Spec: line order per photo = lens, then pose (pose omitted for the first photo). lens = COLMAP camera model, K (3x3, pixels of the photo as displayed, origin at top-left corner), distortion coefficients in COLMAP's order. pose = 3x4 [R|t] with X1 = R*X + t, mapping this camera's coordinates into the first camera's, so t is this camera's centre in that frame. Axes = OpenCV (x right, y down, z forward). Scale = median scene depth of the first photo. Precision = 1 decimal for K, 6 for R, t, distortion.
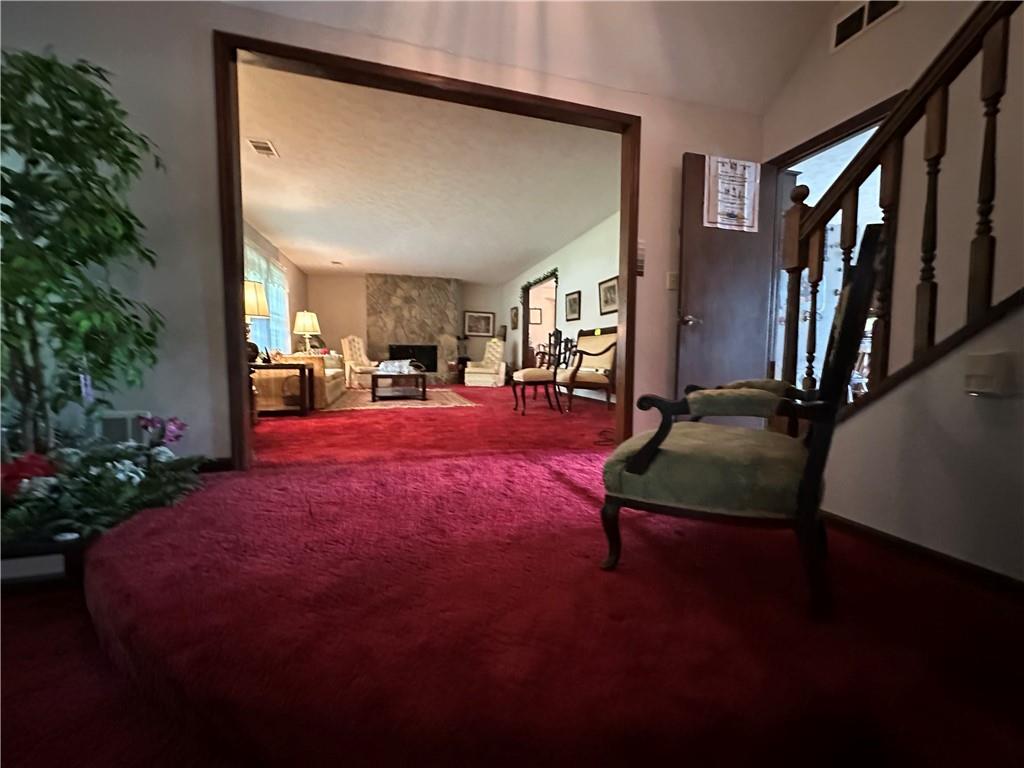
lens RADIAL K [[410.7, 0, 511.3], [0, 410.7, 383.8], [0, 0, 1]] dist [-0.000557, 0.001040]
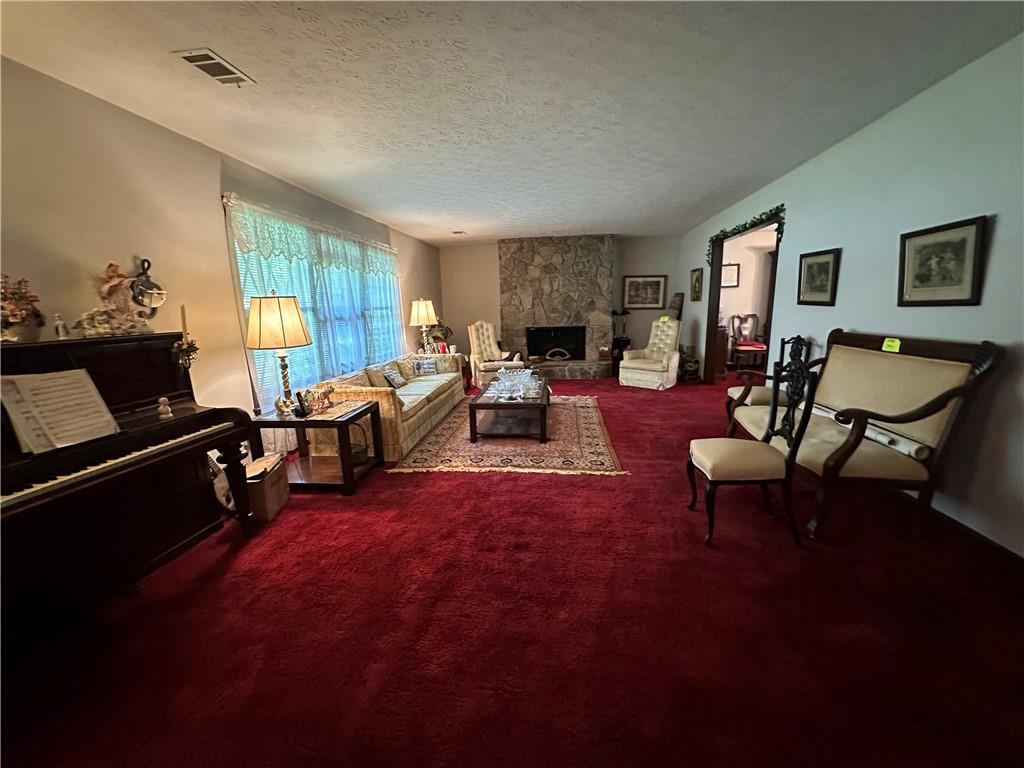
lens RADIAL K [[410.7, 0, 511.3], [0, 410.7, 383.8], [0, 0, 1]] dist [-0.000557, 0.001040]
pose [[0.918987, 0.039702, -0.392284, -0.000795], [0.009202, 0.992487, 0.122006, -0.083839], [0.394181, -0.115732, 0.911717, 0.234047]]
